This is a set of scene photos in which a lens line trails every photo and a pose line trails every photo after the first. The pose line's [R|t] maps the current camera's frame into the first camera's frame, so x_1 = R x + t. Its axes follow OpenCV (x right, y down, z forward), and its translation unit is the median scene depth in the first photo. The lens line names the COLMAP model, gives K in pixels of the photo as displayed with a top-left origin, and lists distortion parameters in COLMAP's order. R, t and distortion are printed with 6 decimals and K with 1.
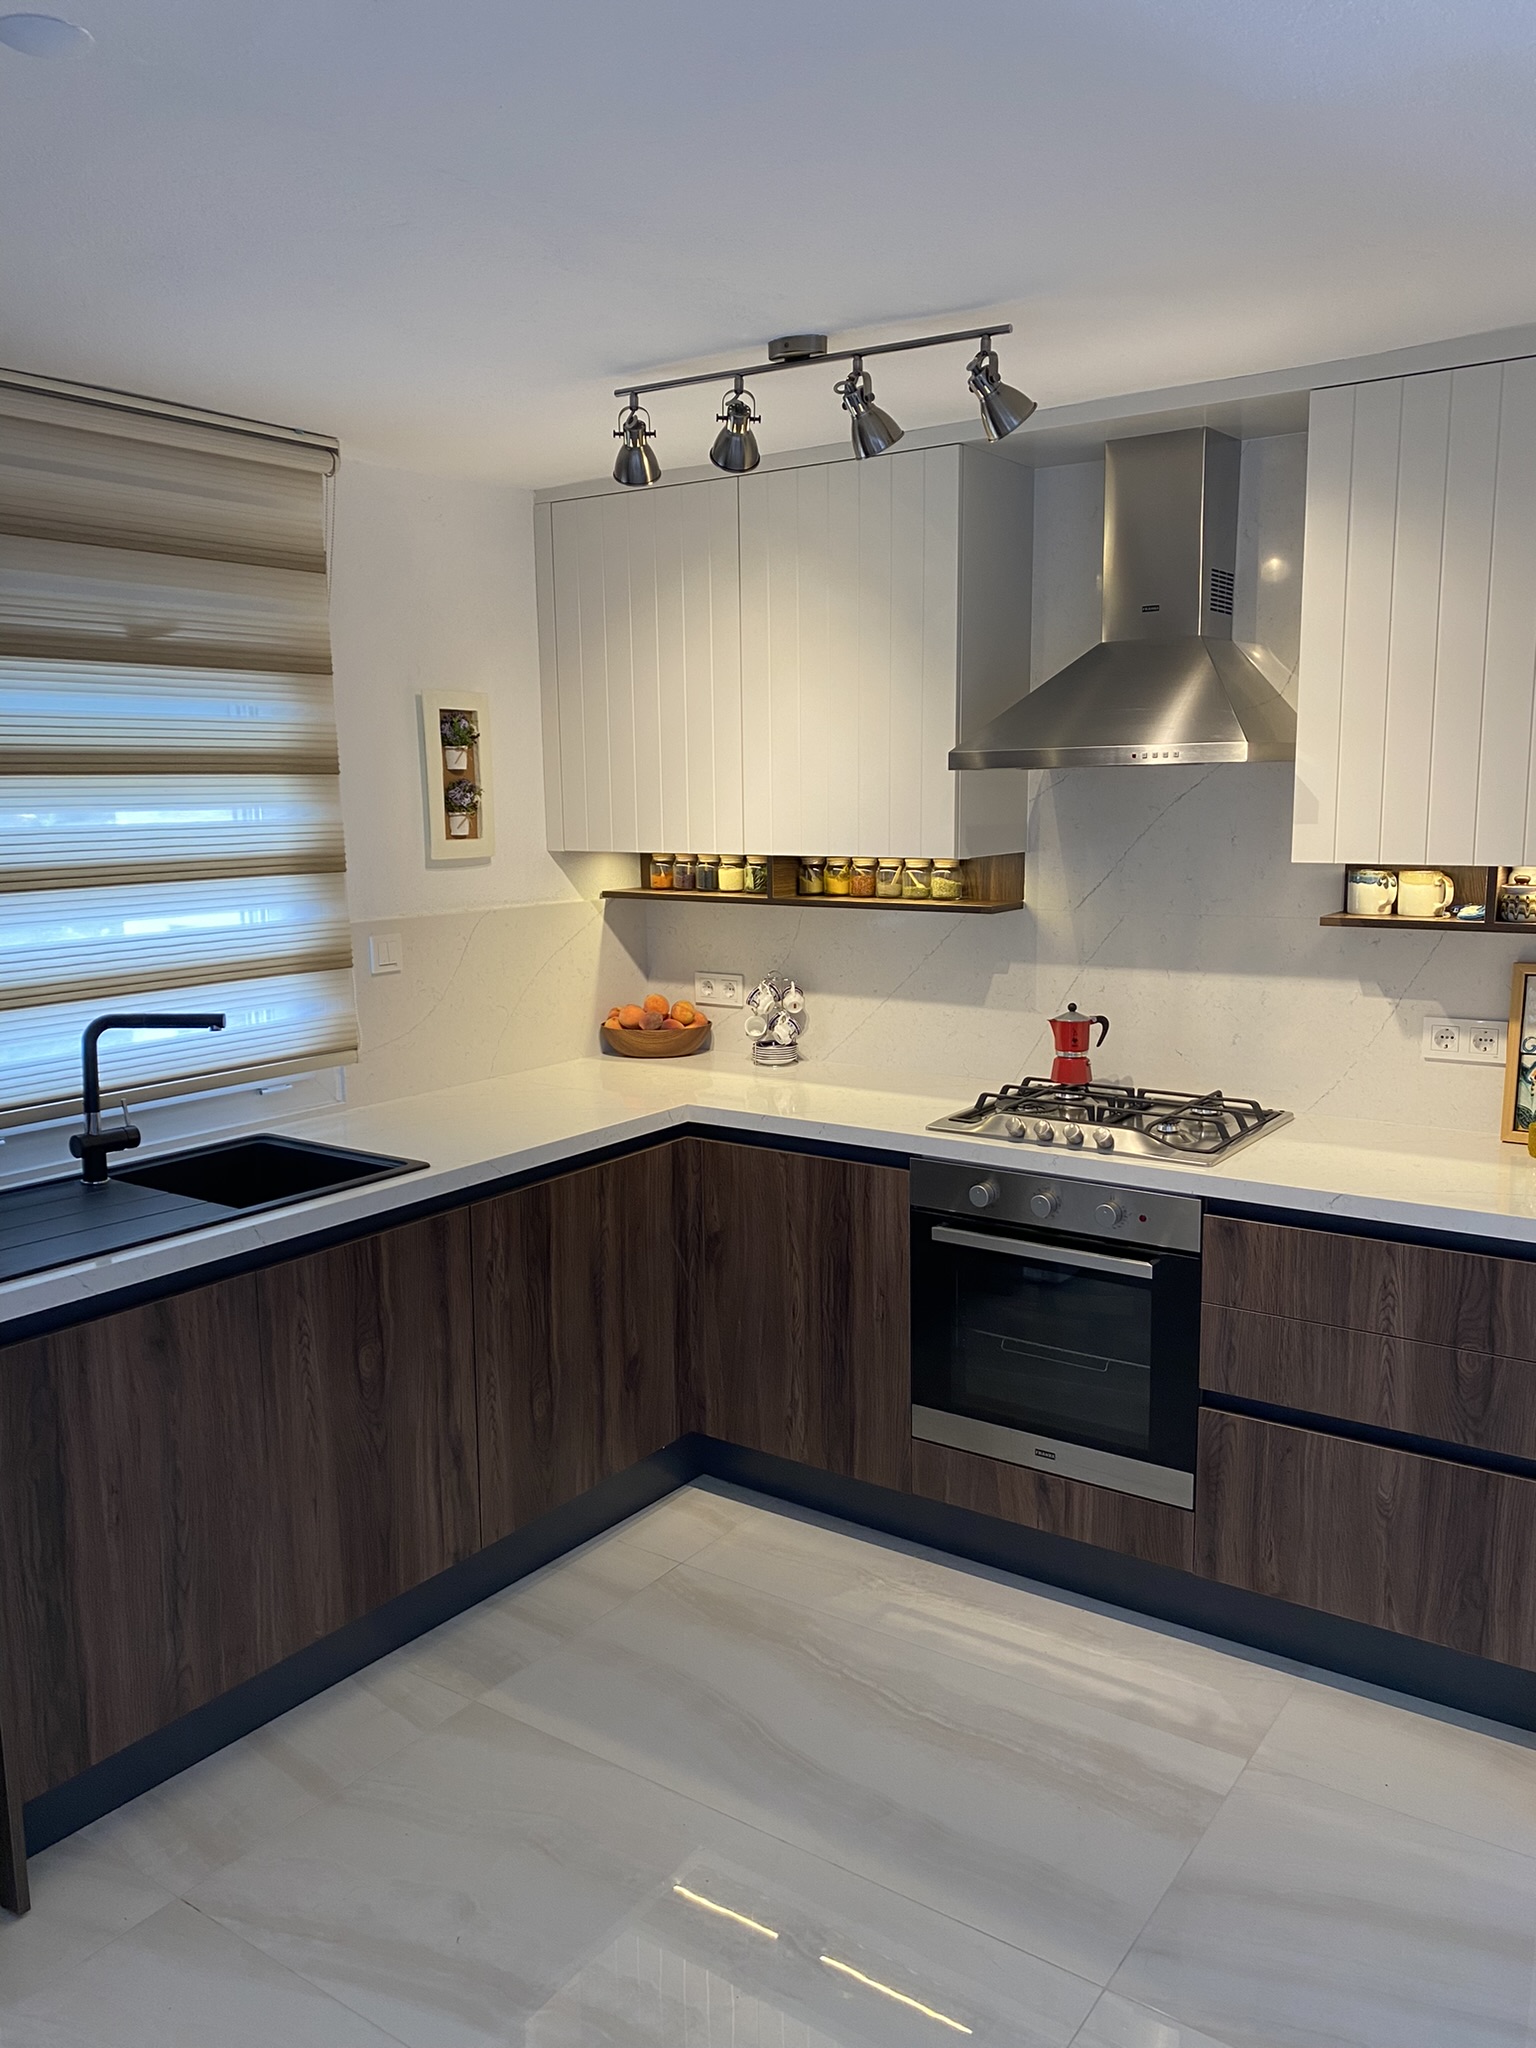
lens RADIAL K [[1564.0, 0, 767.4], [0, 1564.0, 1023.2], [0, 0, 1]] dist [0.049299, -0.066937]
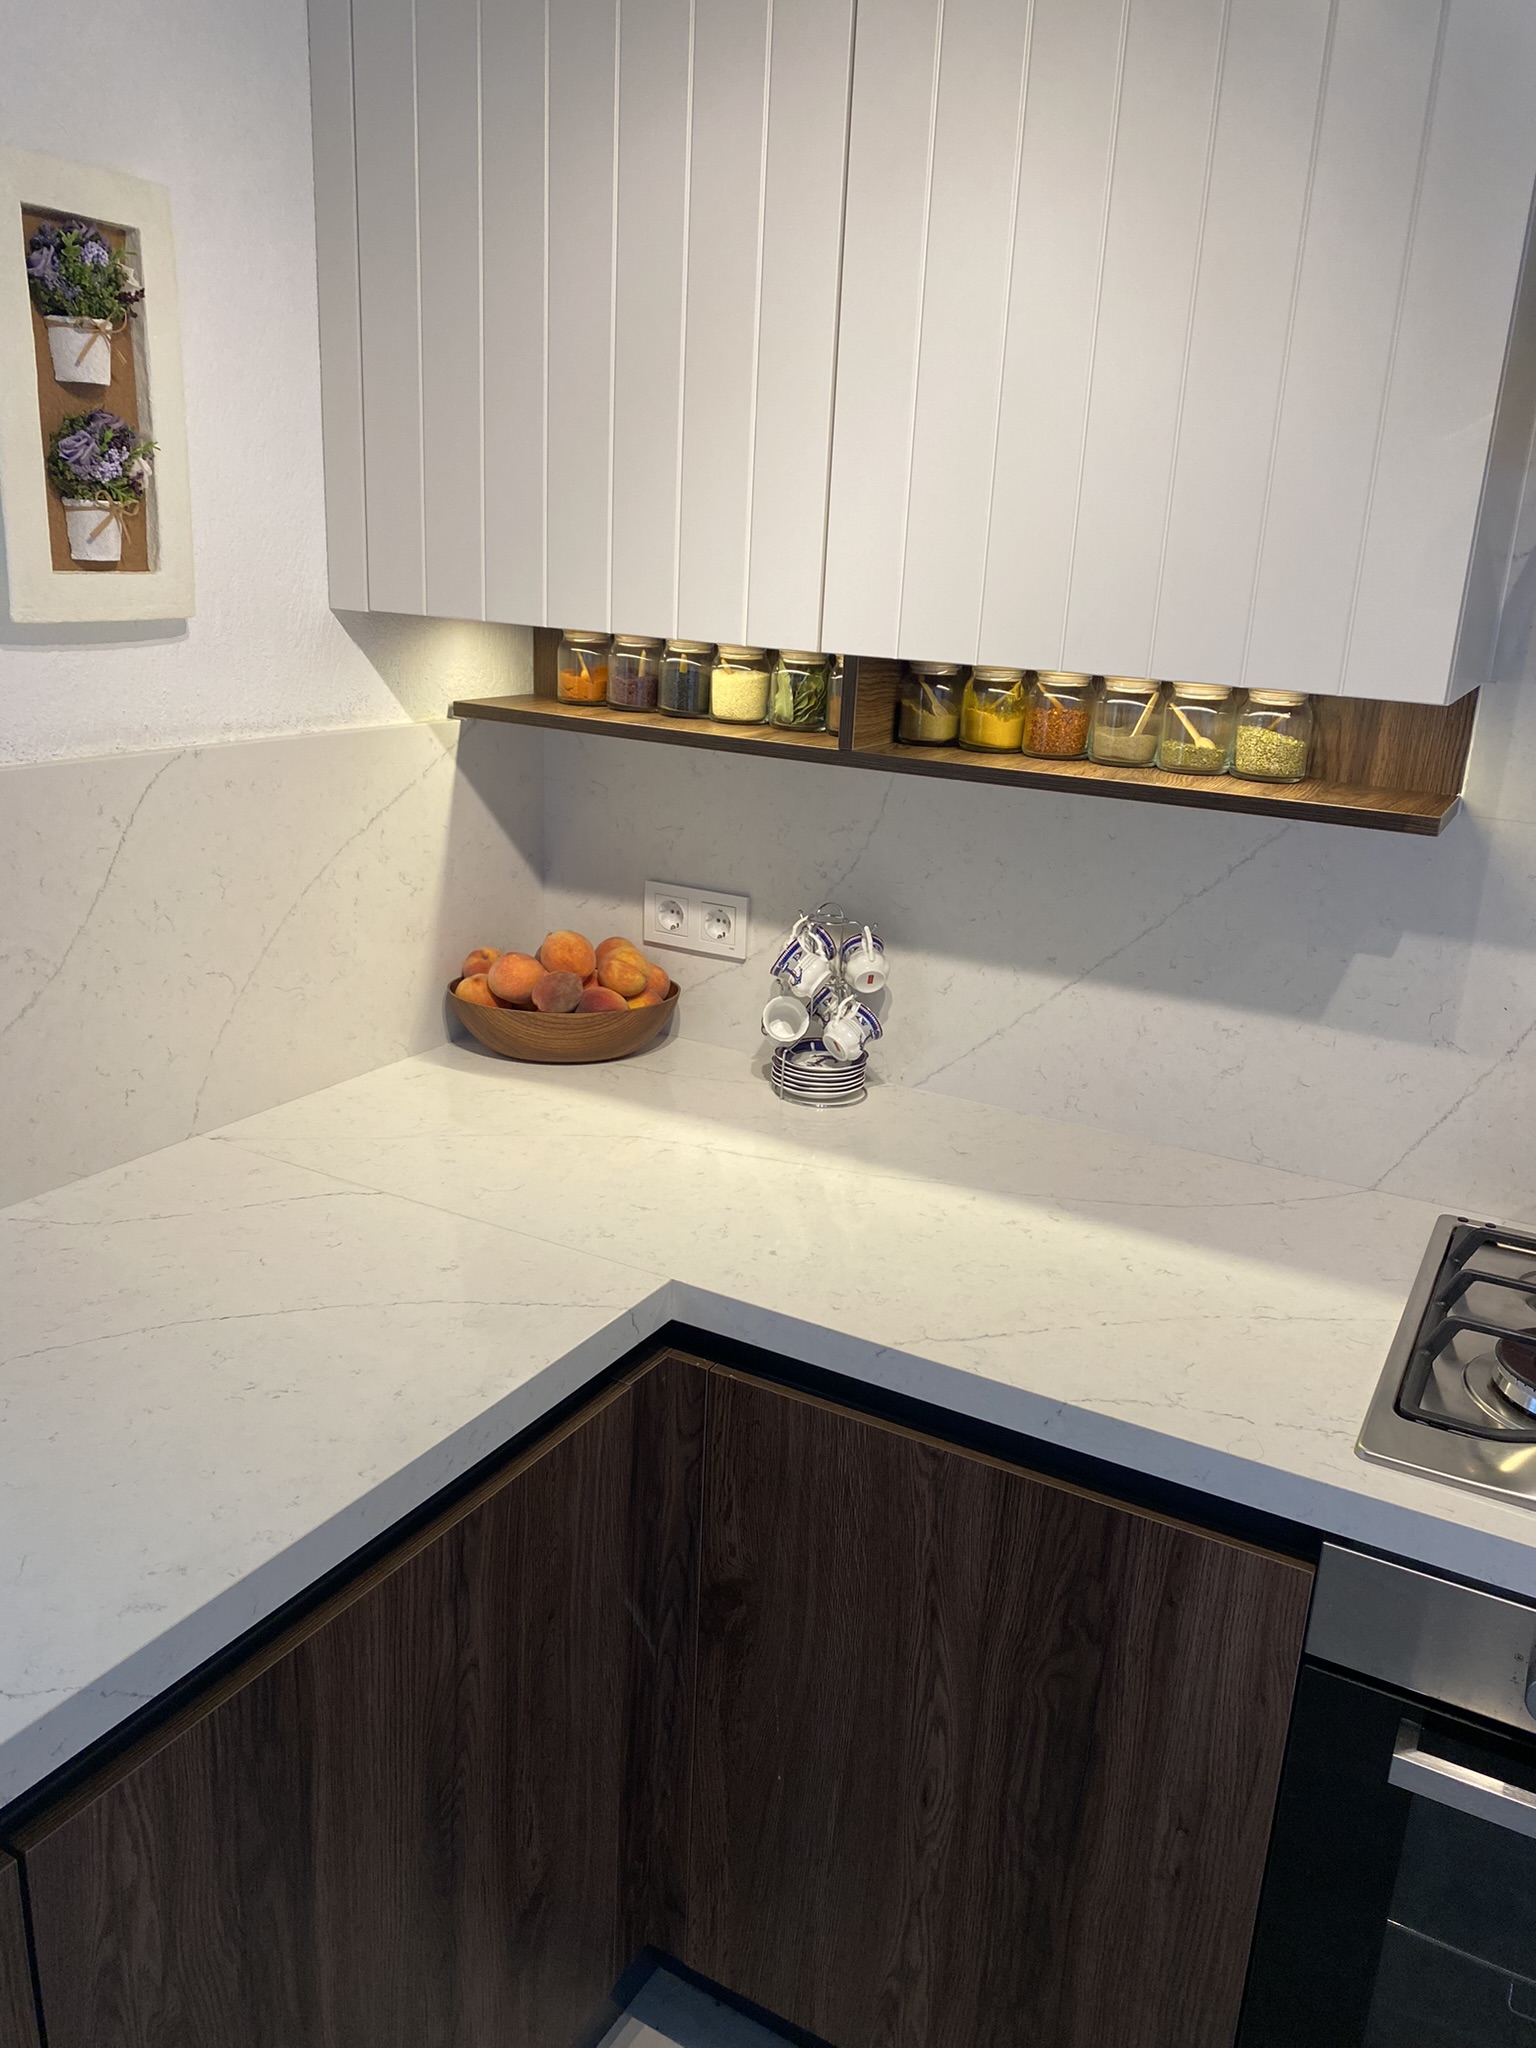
lens RADIAL K [[1564.0, 0, 775.4], [0, 1564.0, 1011.3], [0, 0, 1]] dist [0.049299, -0.066937]
pose [[0.992716, 0.026051, 0.117626, -0.077133], [-0.042819, 0.988887, 0.142368, -0.078069], [-0.112610, -0.146368, 0.982800, 0.627790]]
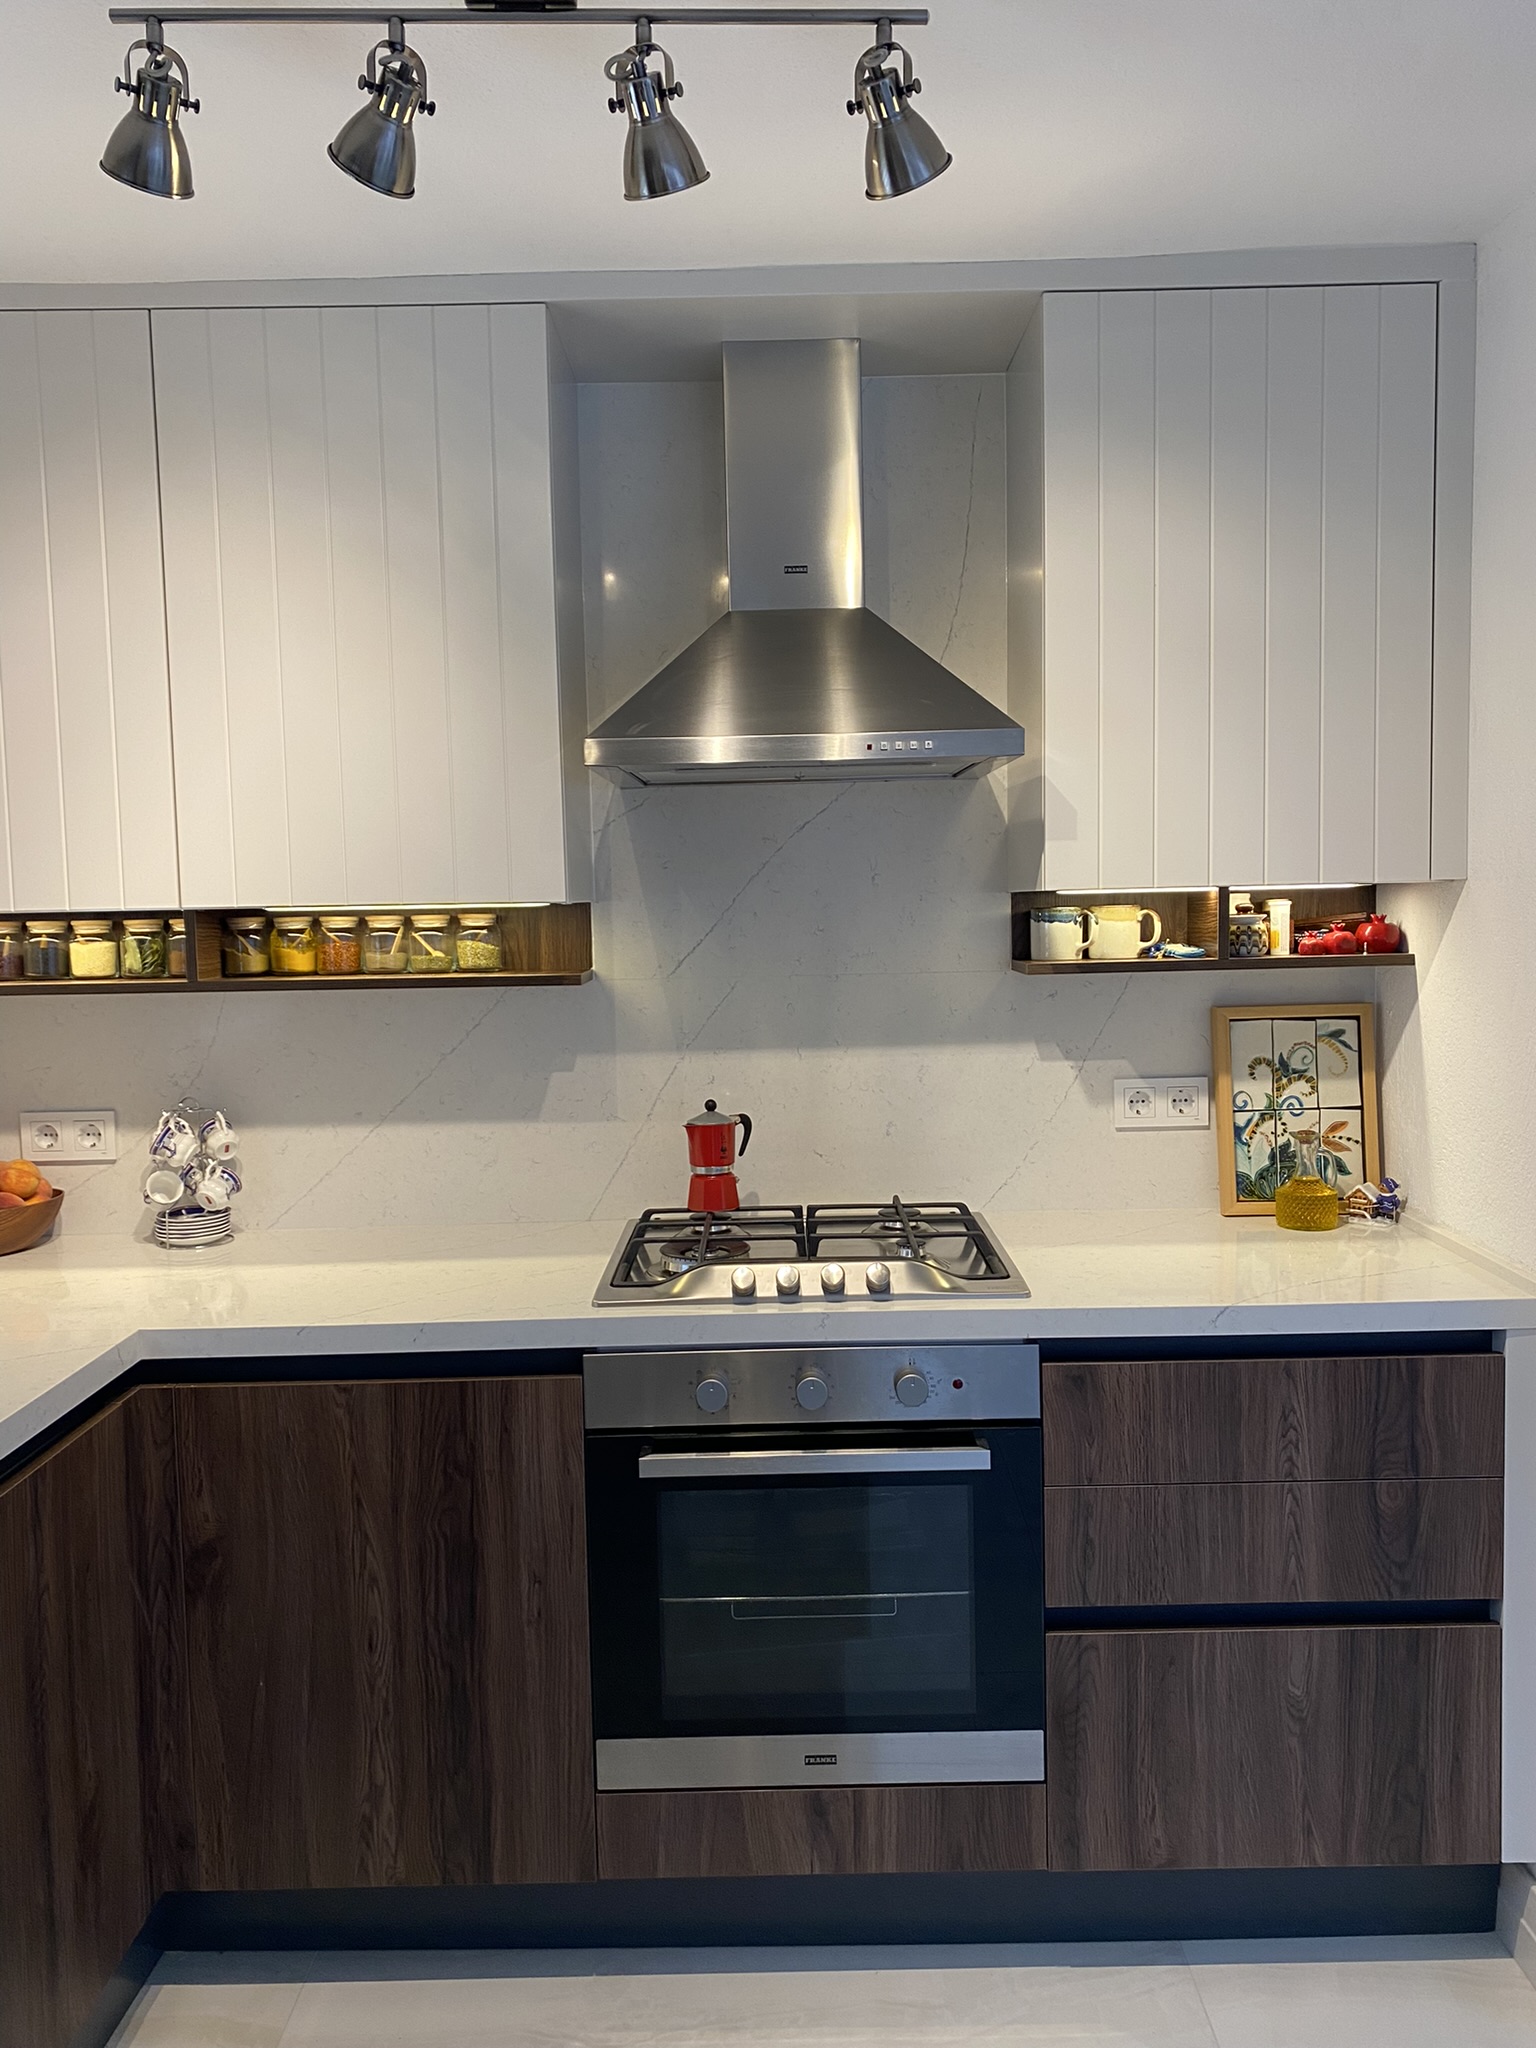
lens RADIAL K [[1564.0, 0, 791.1], [0, 1564.0, 1017.0], [0, 0, 1]] dist [0.049299, -0.066937]
pose [[0.816959, -0.049899, 0.574532, -0.190471], [0.097323, 0.993890, -0.052068, -0.009761], [-0.568424, 0.098452, 0.816824, 0.382706]]
